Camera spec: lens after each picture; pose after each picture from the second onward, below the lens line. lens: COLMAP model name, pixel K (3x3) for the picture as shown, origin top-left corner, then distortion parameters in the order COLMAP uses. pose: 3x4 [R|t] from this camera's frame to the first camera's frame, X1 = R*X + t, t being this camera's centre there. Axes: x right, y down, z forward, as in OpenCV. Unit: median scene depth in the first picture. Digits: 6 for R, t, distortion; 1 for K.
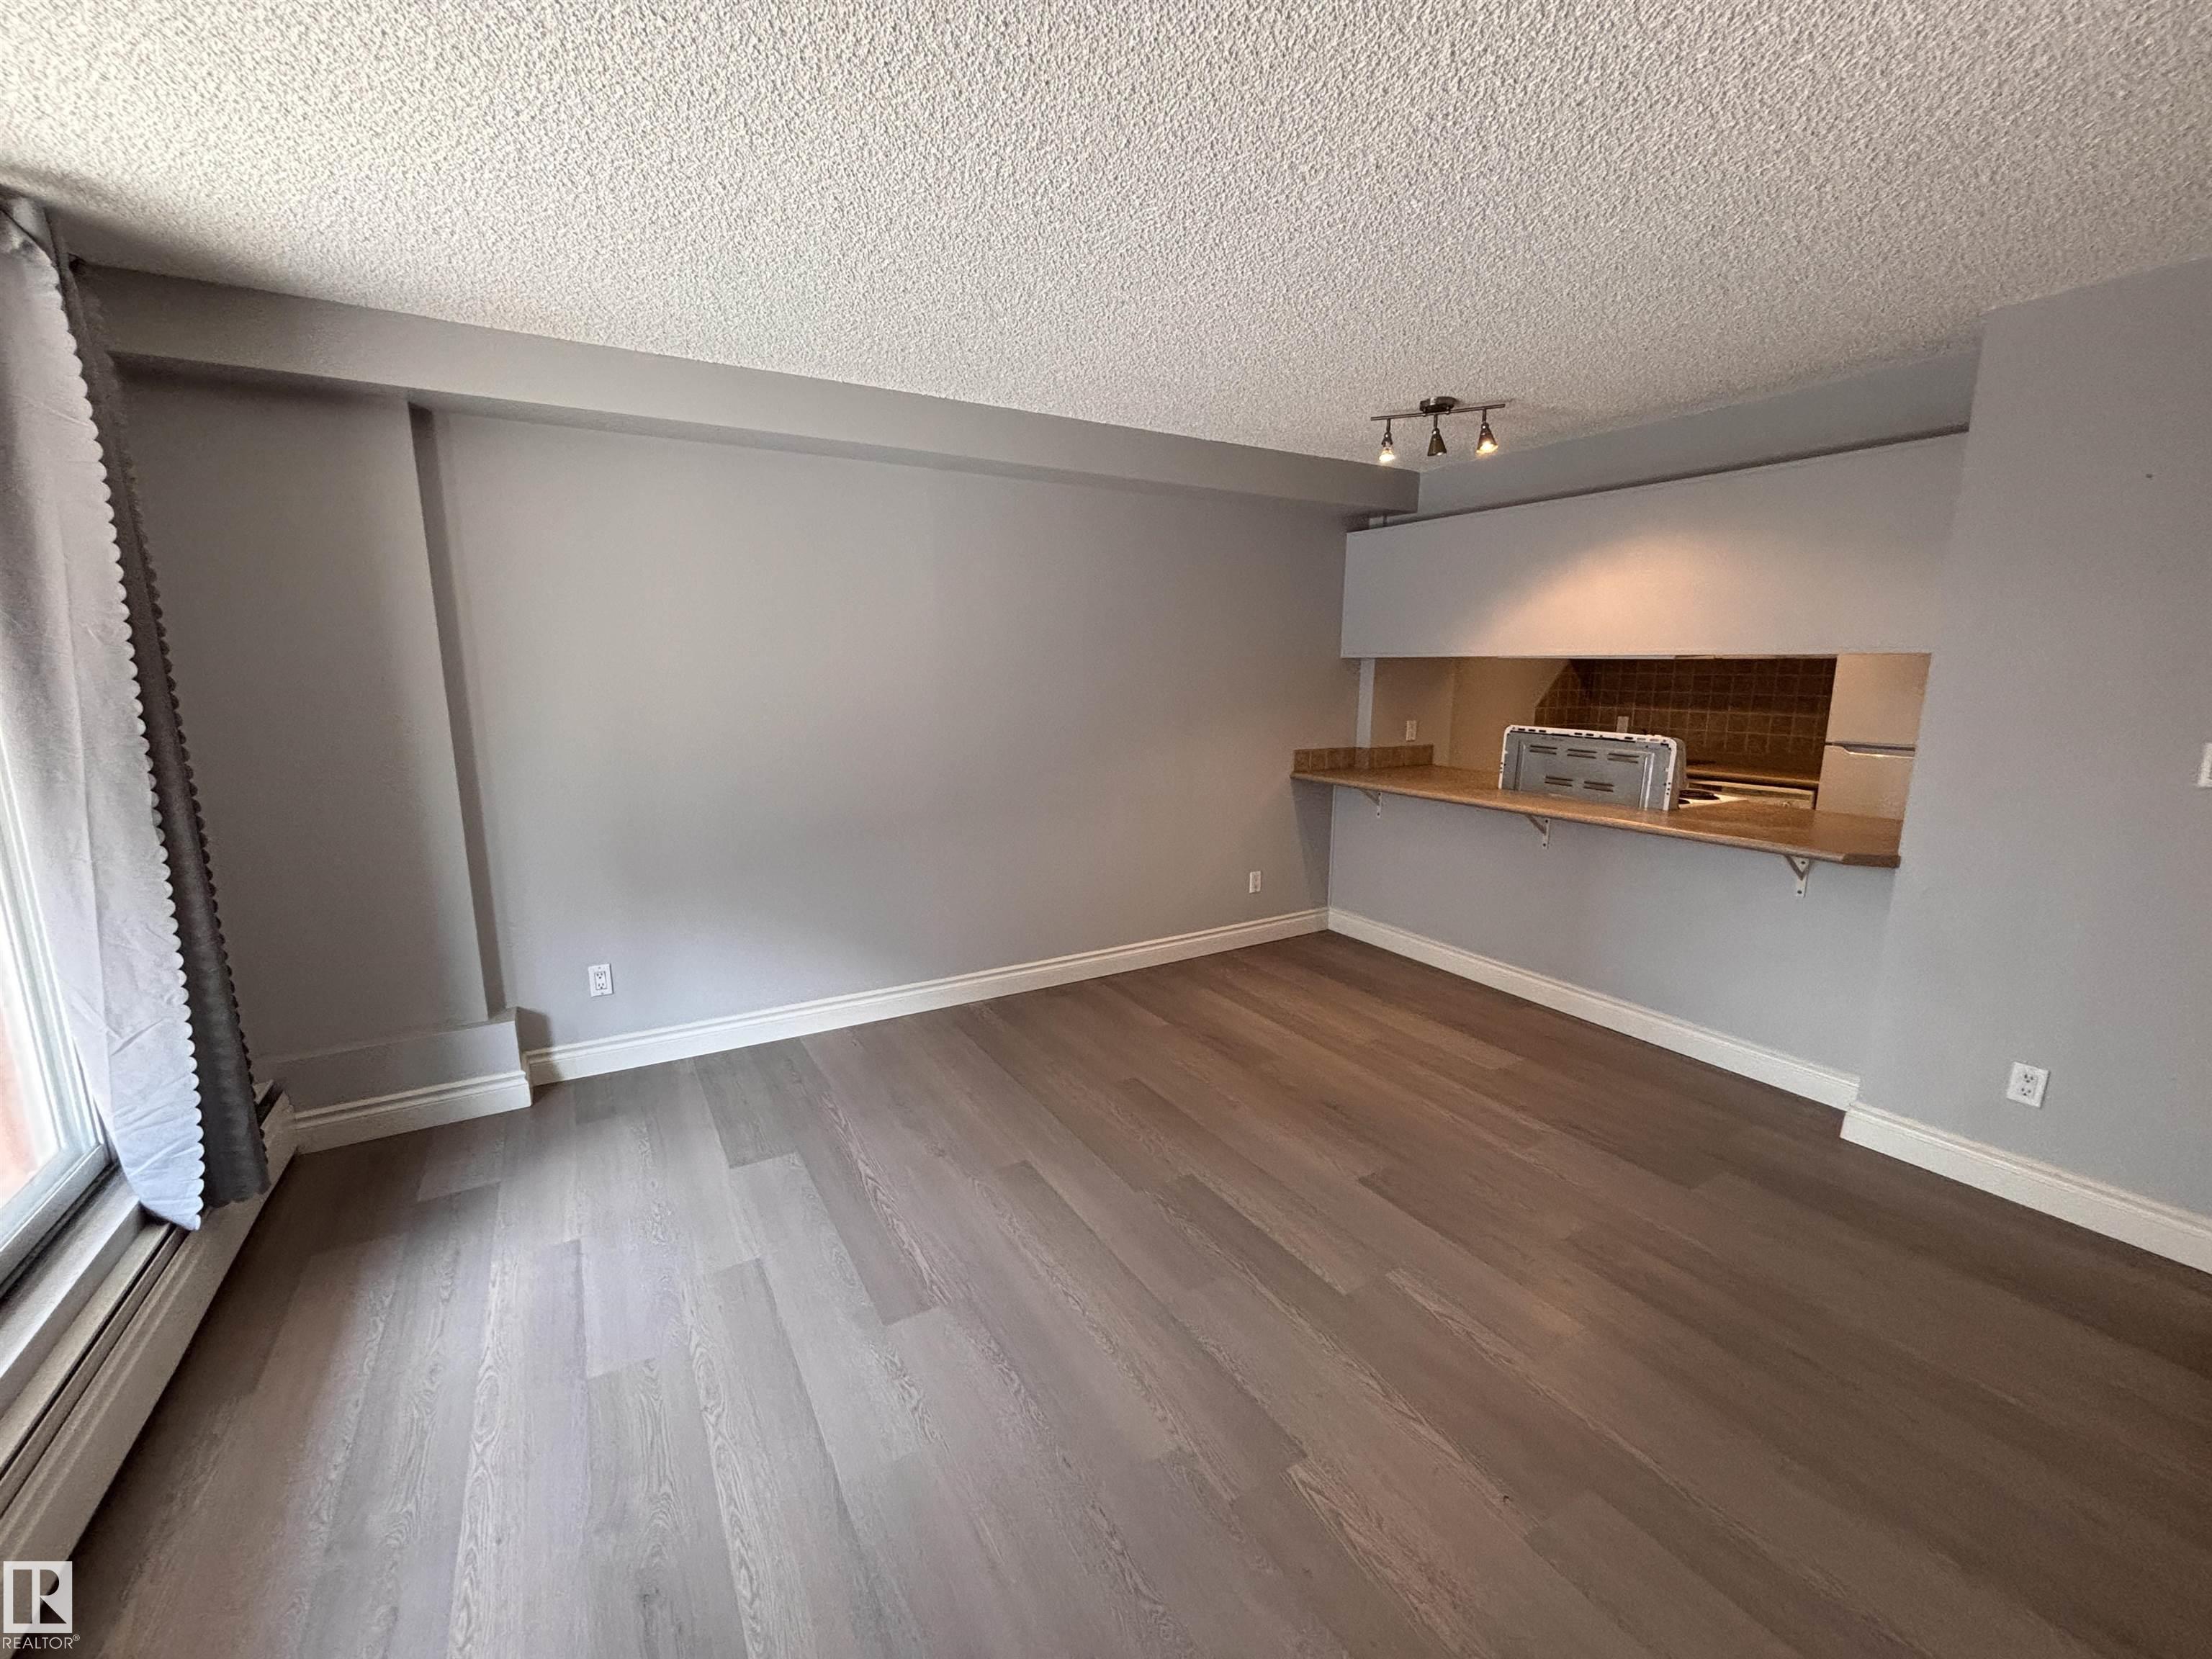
lens RADIAL K [[896.1, 0, 1098.8], [0, 896.1, 832.3], [0, 0, 1]] dist [0.000491, -0.000136]
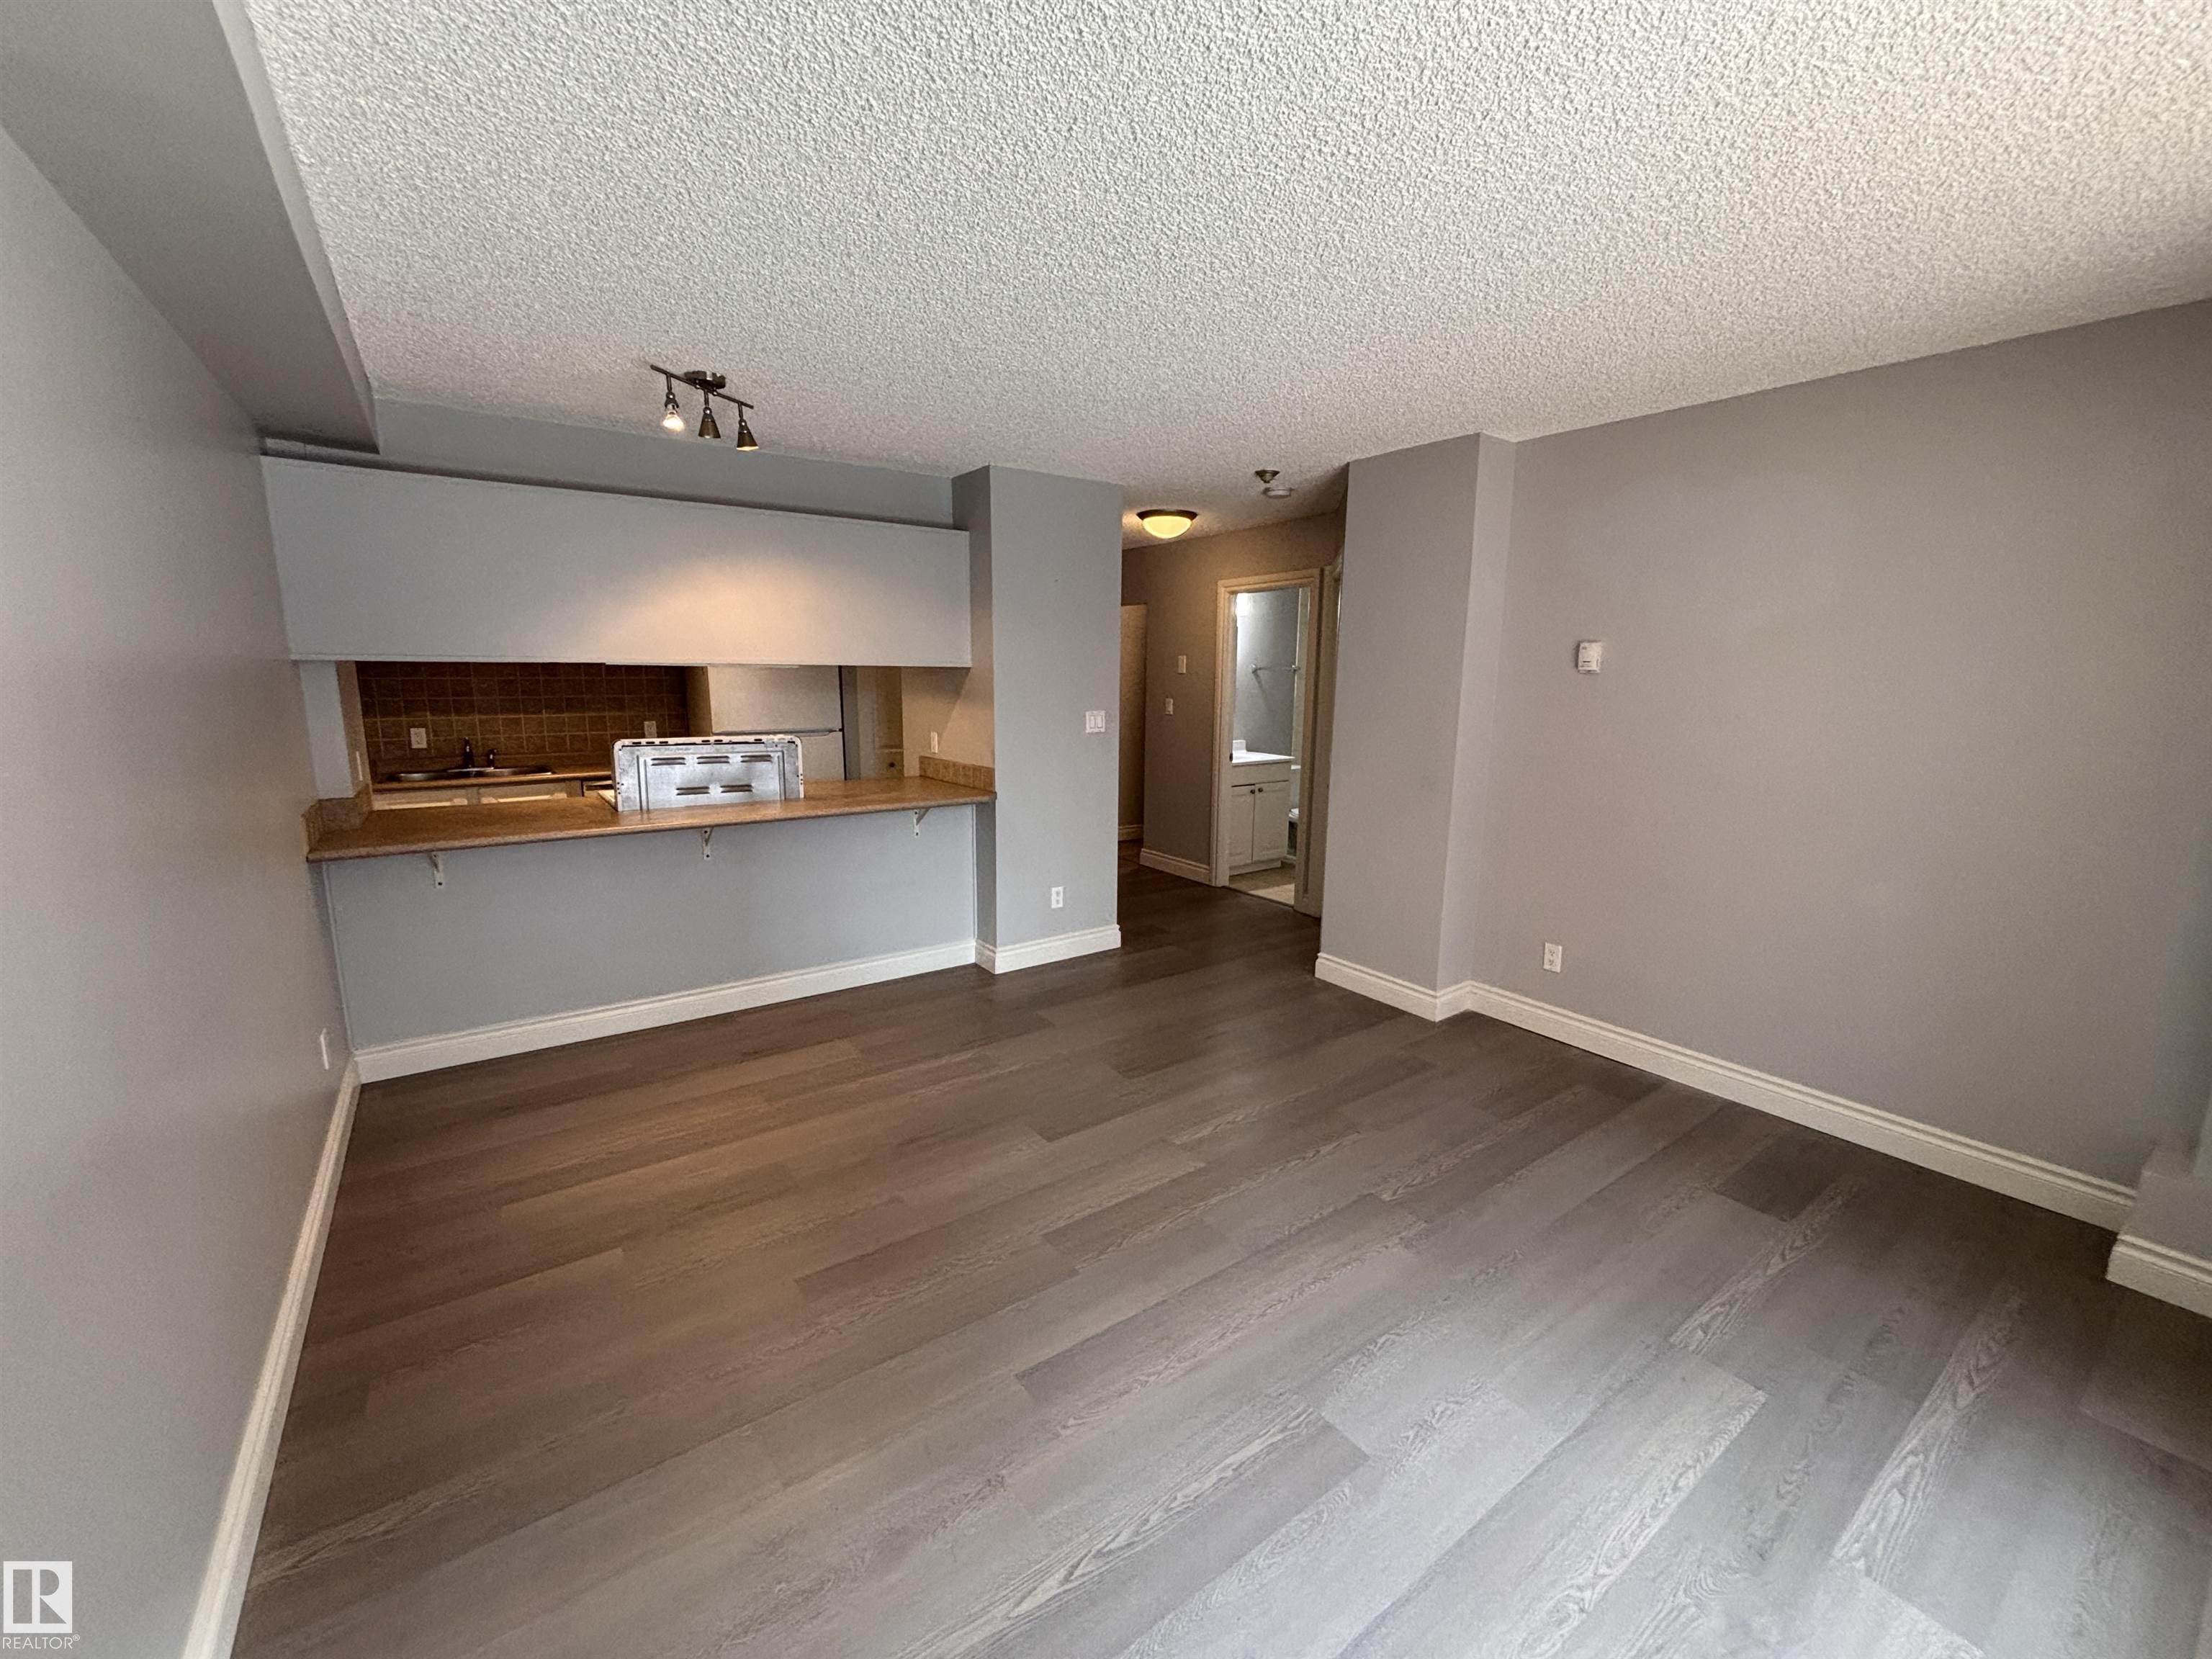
lens RADIAL K [[896.1, 0, 1103.3], [0, 896.1, 832.6], [0, 0, 1]] dist [0.000491, -0.000136]
pose [[-0.085078, -0.182763, 0.979469, -0.577205], [0.175990, 0.964821, 0.195316, -0.146225], [-0.980709, 0.188994, -0.049921, 0.719630]]
